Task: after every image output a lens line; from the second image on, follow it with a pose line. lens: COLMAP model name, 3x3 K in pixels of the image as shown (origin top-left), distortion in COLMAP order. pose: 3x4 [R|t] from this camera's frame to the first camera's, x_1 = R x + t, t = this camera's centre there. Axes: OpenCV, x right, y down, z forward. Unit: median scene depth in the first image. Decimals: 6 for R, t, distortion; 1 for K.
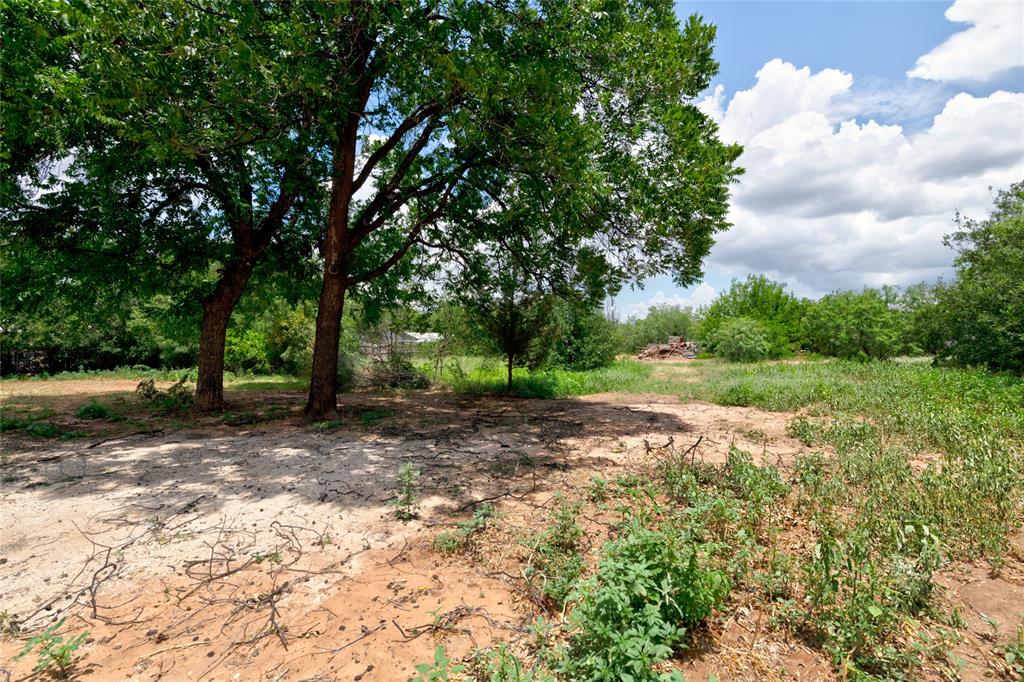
lens RADIAL K [[462.0, 0, 517.0], [0, 462.0, 339.5], [0, 0, 1]] dist [0.002603, -0.000646]
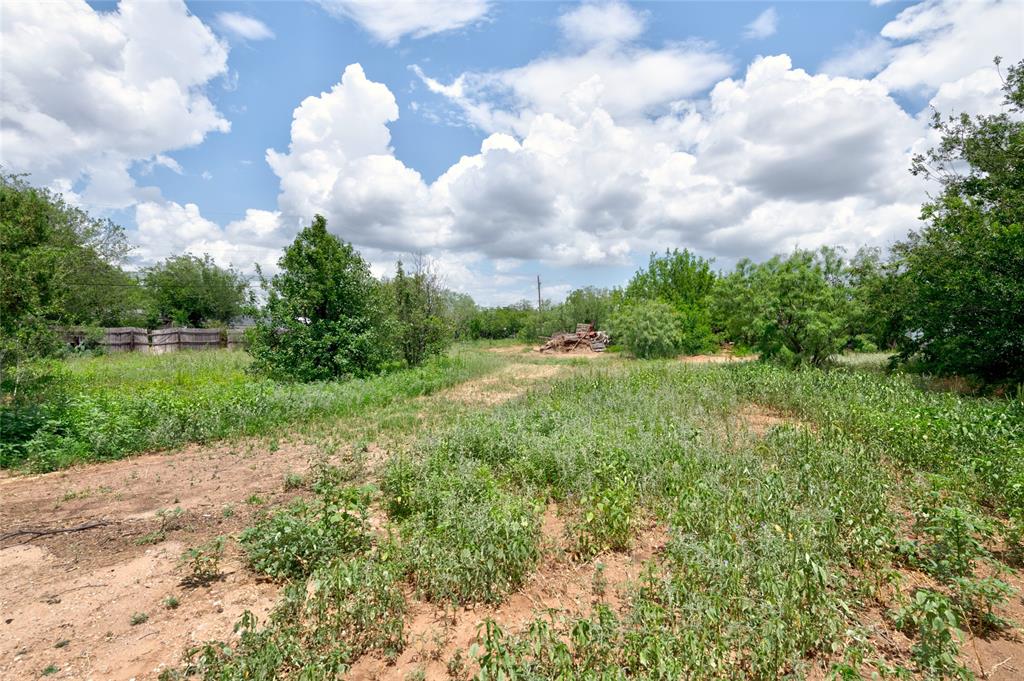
lens RADIAL K [[472.9, 0, 512.5], [0, 472.9, 323.3], [0, 0, 1]] dist [-0.000391, -0.000312]
pose [[0.996901, 0.009296, 0.078114, 0.256371], [-0.008525, 0.999912, -0.010197, 0.002110], [-0.078202, 0.009499, 0.996892, 0.310988]]
